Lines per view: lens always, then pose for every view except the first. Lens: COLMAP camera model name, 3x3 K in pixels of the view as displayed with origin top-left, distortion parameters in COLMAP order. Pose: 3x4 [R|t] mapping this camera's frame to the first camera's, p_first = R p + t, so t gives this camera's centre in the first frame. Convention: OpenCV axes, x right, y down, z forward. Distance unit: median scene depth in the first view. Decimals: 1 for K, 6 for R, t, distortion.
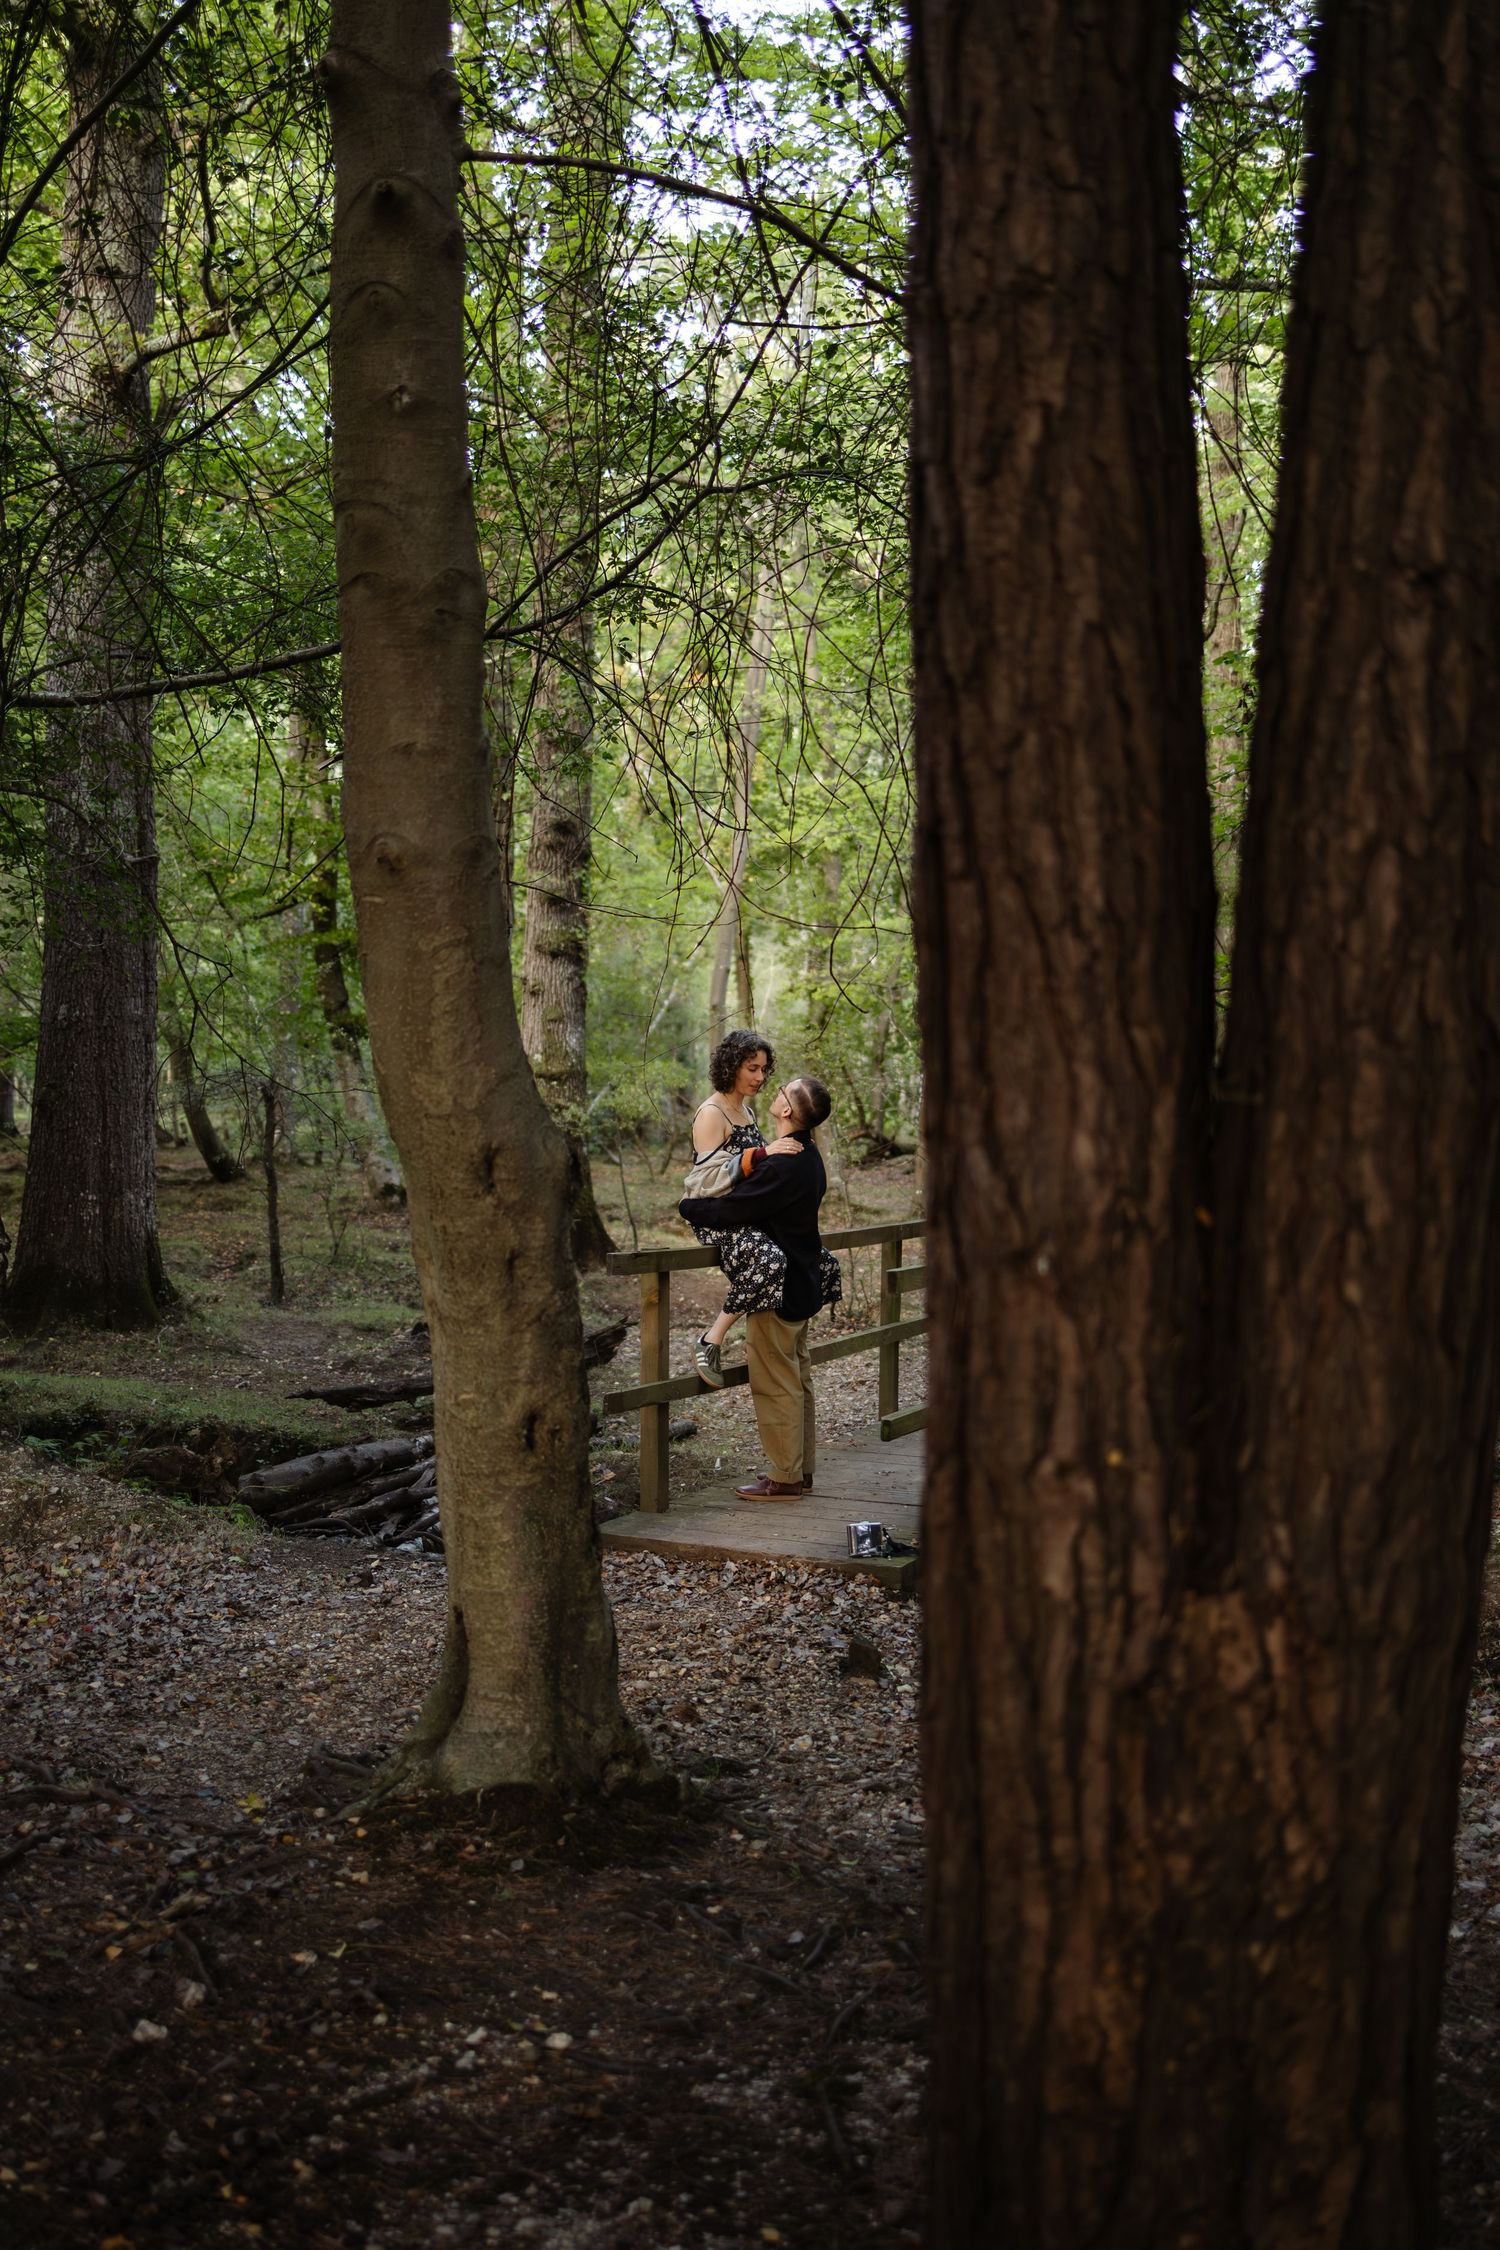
lens RADIAL K [[2276.2, 0, 750.5], [0, 2276.2, 1125.5], [0, 0, 1]] dist [-0.007718, 0.000000]
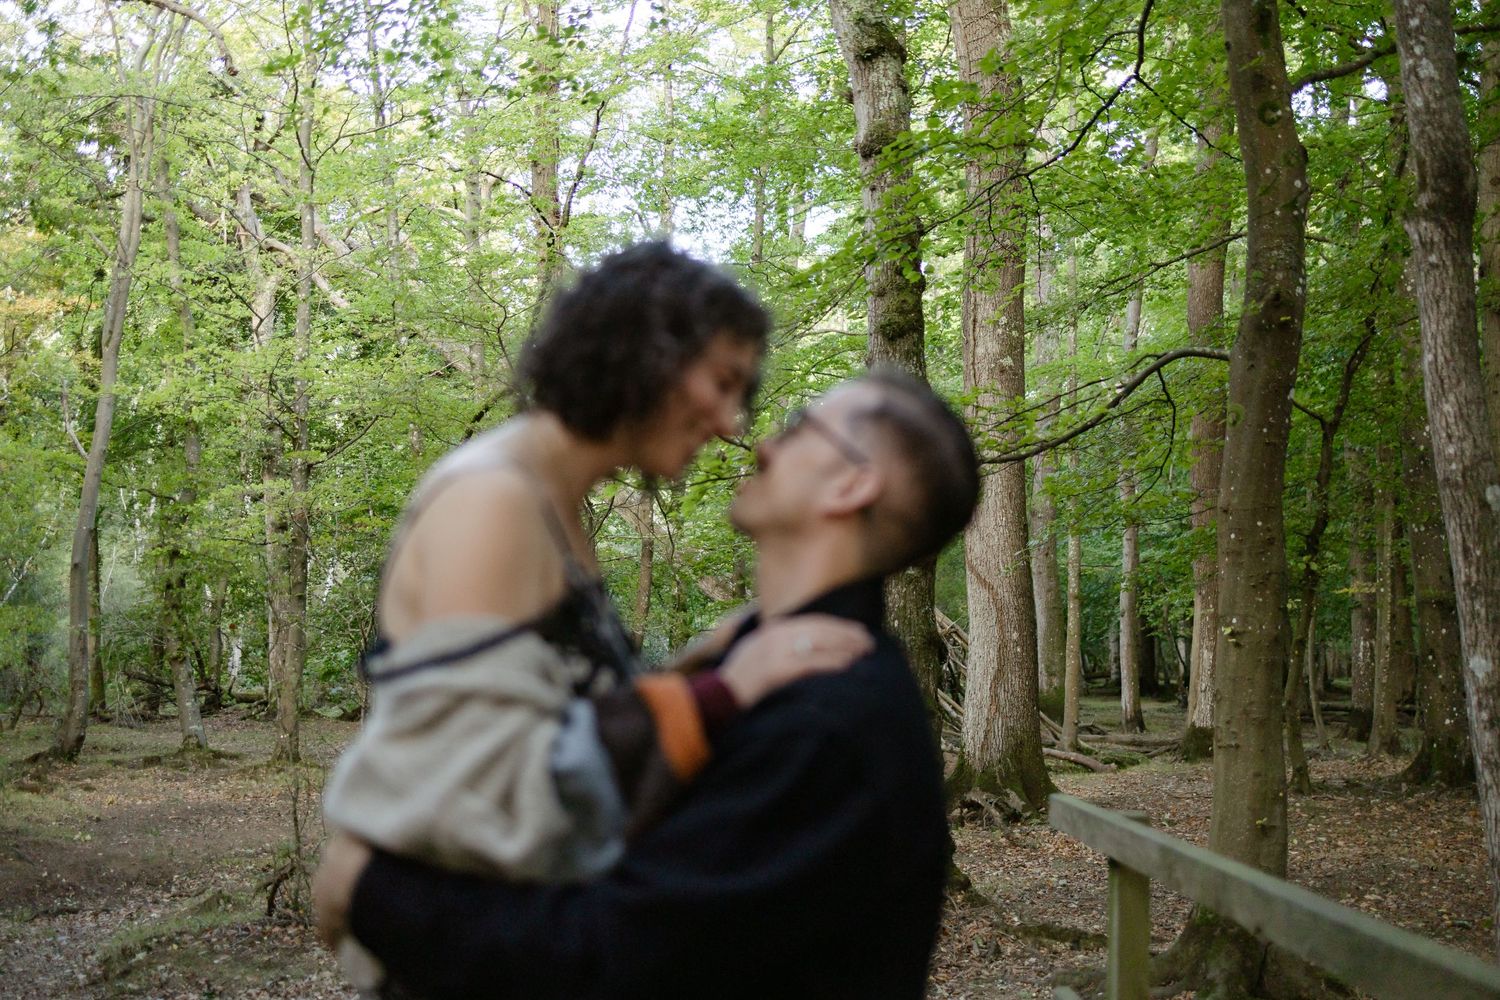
lens RADIAL K [[1517.4, 0, 749.0], [0, 1517.4, 498.1], [0, 0, 1]] dist [-0.007718, 0.000000]
pose [[0.914594, 0.013815, 0.404137, -0.009966], [0.033140, 0.993493, -0.108961, 0.001847], [-0.403013, 0.113048, 0.908185, 0.170108]]
